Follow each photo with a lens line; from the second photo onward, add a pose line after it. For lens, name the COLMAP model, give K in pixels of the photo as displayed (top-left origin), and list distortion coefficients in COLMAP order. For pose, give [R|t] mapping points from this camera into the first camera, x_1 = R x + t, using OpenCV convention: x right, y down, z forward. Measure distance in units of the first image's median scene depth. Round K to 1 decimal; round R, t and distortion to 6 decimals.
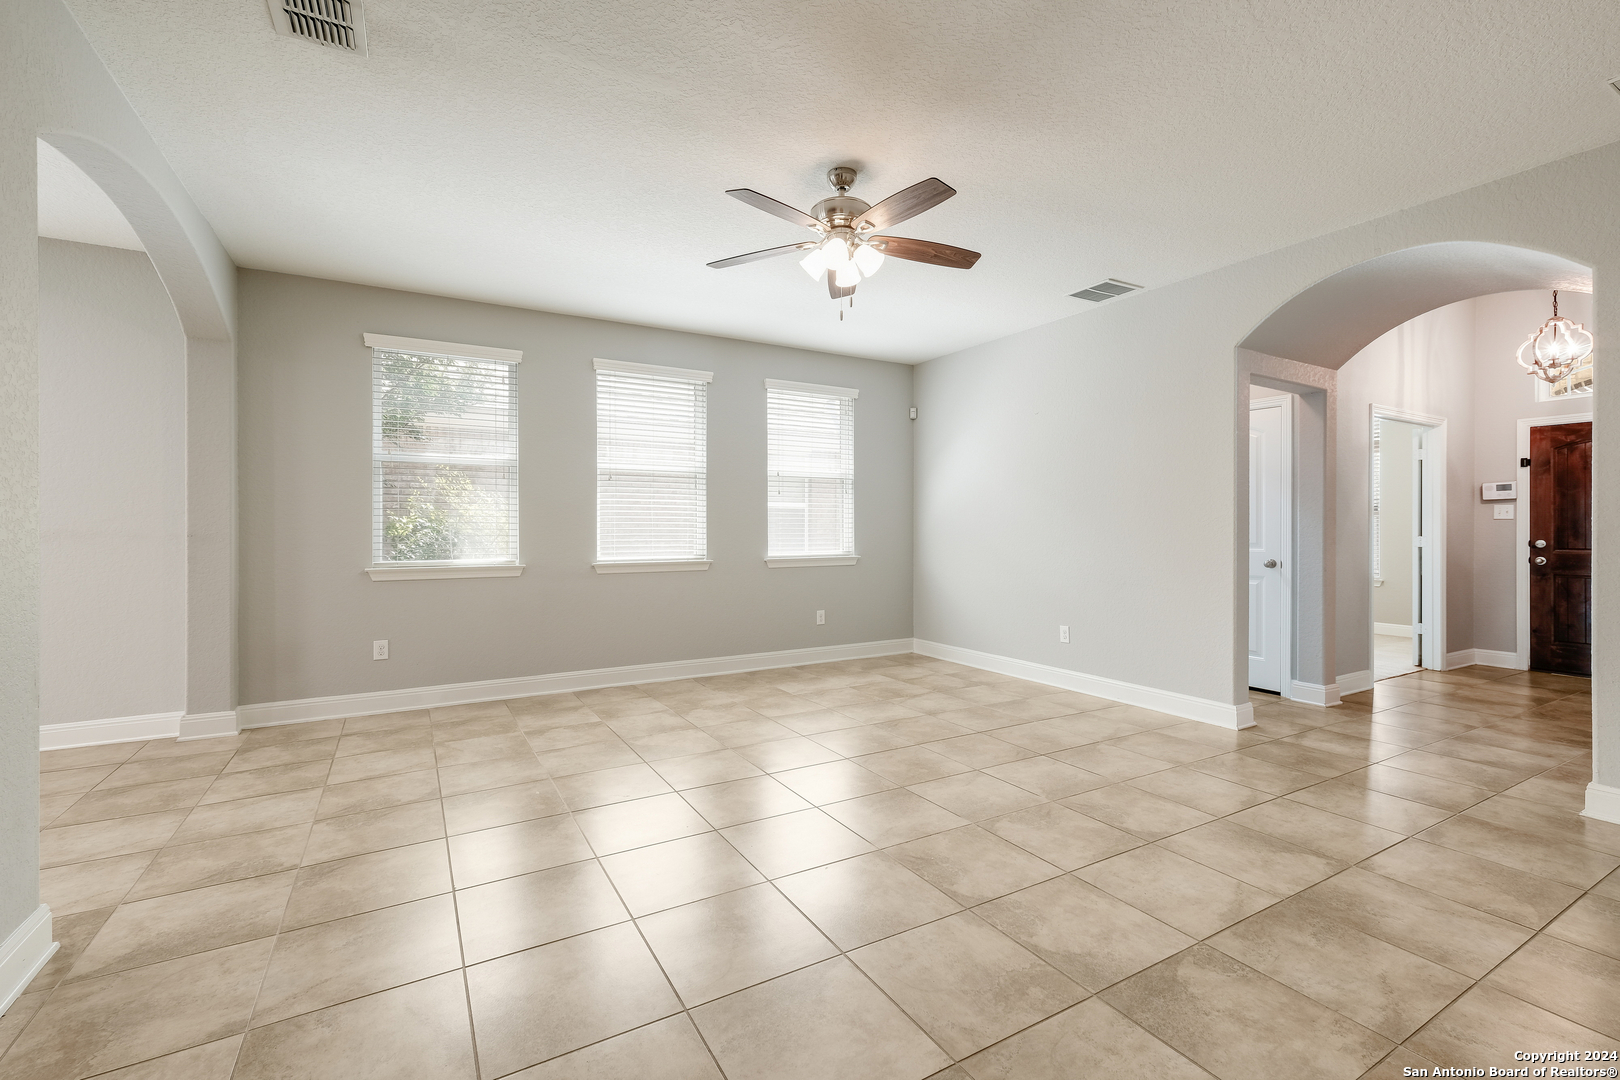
lens RADIAL K [[696.5, 0, 806.3], [0, 696.5, 525.9], [0, 0, 1]] dist [0.004067, 0.000441]
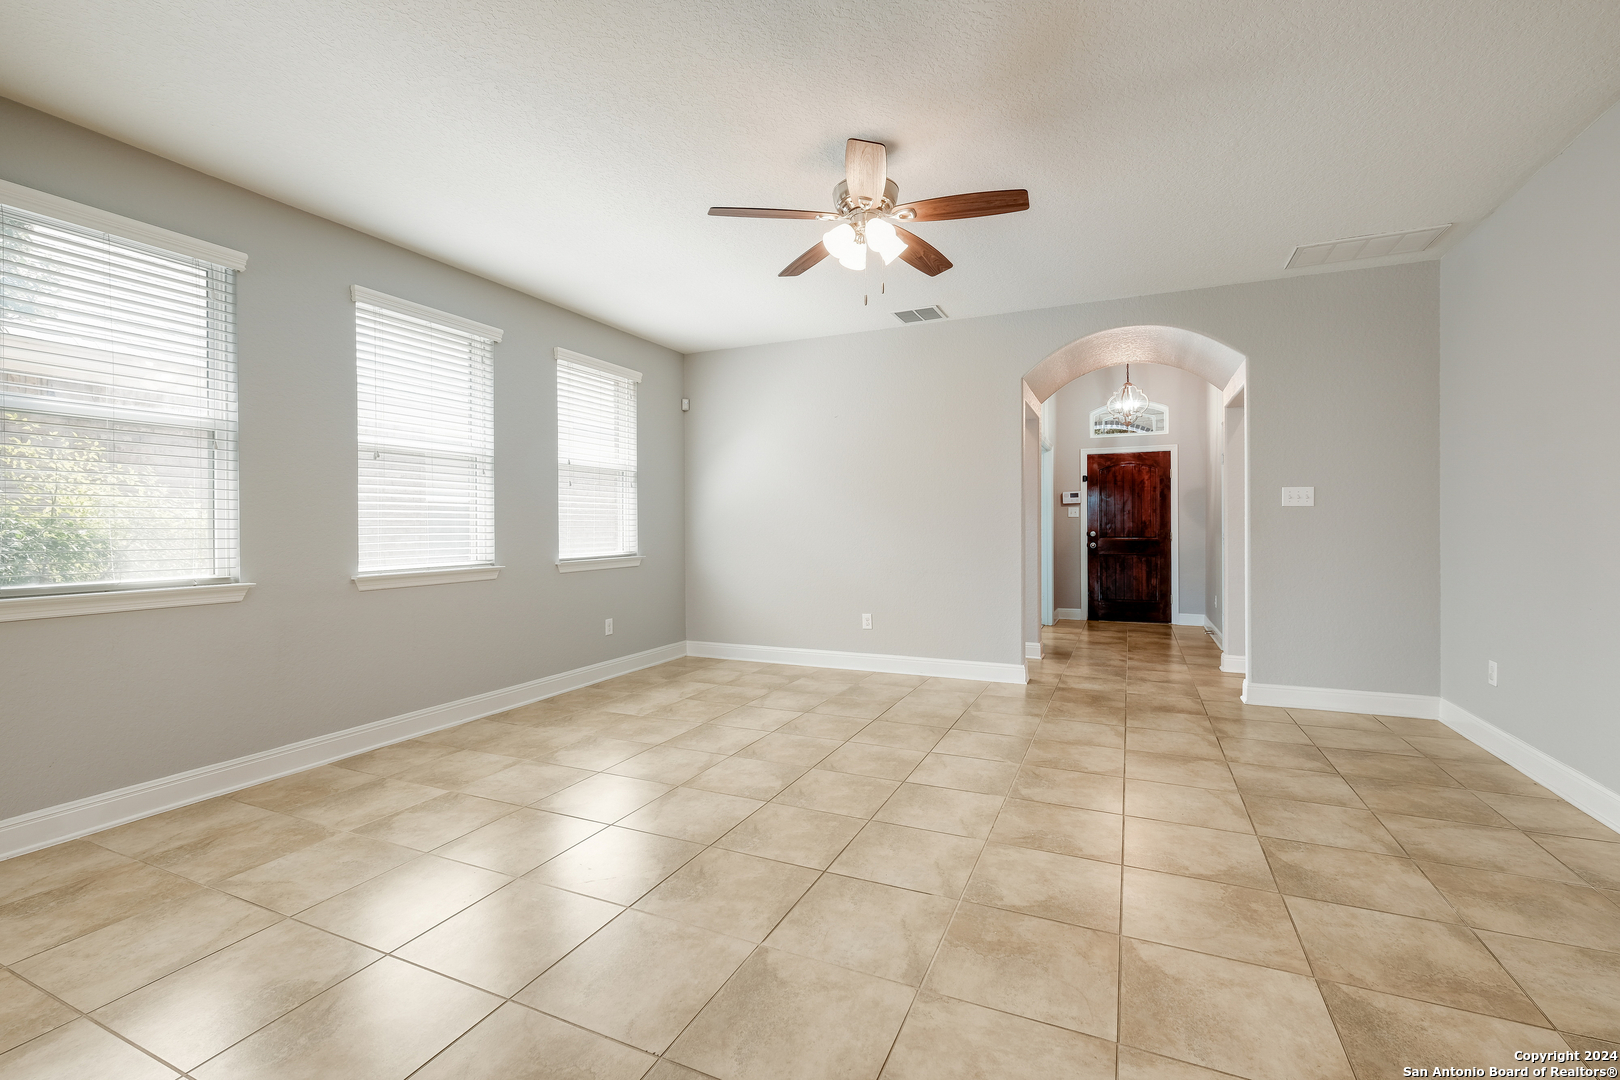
lens RADIAL K [[699.2, 0, 812.3], [0, 699.2, 529.3], [0, 0, 1]] dist [-0.000227, 0.000133]
pose [[0.817377, -0.007734, 0.576051, -0.350821], [0.003299, 0.999956, 0.008745, 0.001306], [-0.576093, -0.005248, 0.817367, 0.163227]]
